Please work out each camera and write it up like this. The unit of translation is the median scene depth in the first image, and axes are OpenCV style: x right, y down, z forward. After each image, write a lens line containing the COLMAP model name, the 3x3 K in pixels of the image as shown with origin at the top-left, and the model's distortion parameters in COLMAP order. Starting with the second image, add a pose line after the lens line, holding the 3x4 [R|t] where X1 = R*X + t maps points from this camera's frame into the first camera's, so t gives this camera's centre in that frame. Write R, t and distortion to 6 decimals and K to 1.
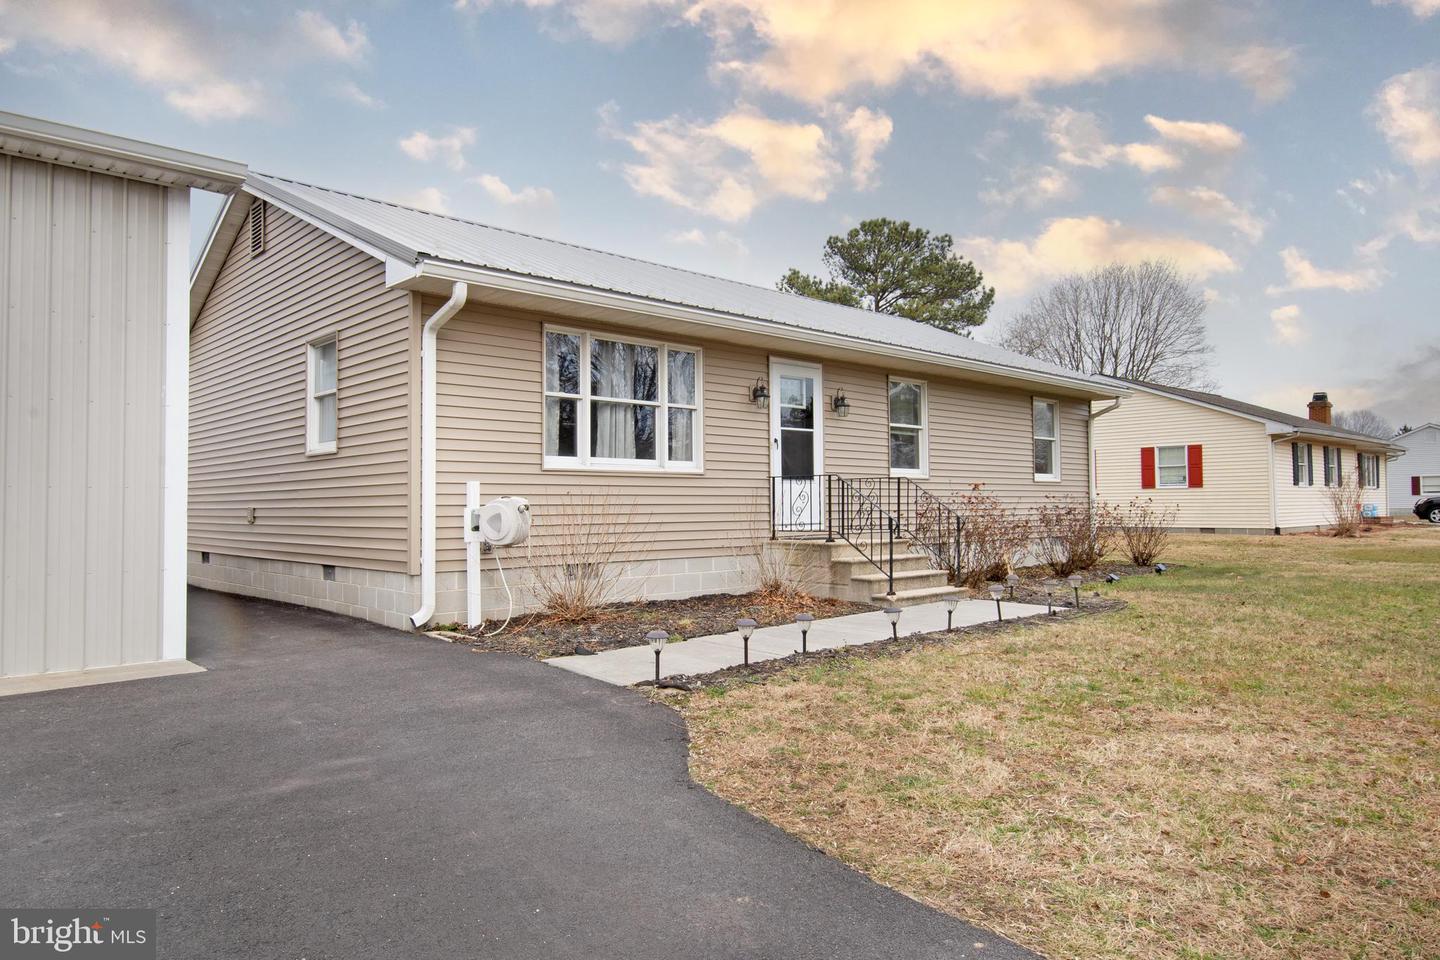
lens RADIAL K [[933.0, 0, 720.0], [0, 933.0, 480.0], [0, 0, 1]] dist [0.005280, 0.001260]
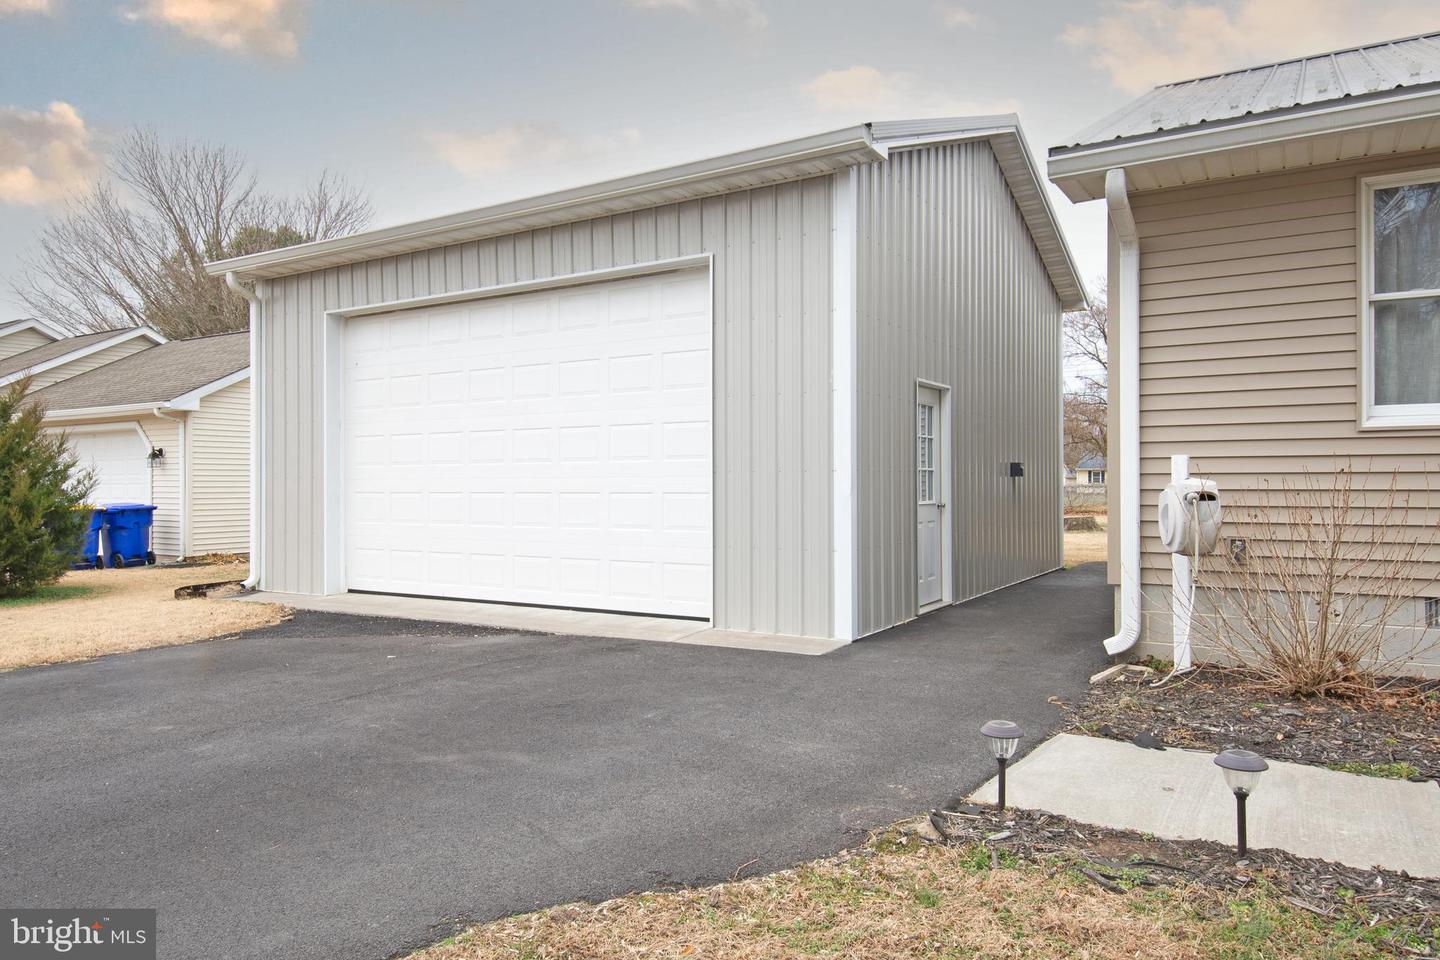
lens RADIAL K [[988.7, 0, 720.0], [0, 988.7, 480.0], [0, 0, 1]] dist [0.003105, 0.002002]
pose [[0.249819, 0.000619, -0.968292, 0.298631], [0.029681, 0.999525, 0.008297, 0.003594], [0.967838, -0.030812, 0.249682, 0.434240]]
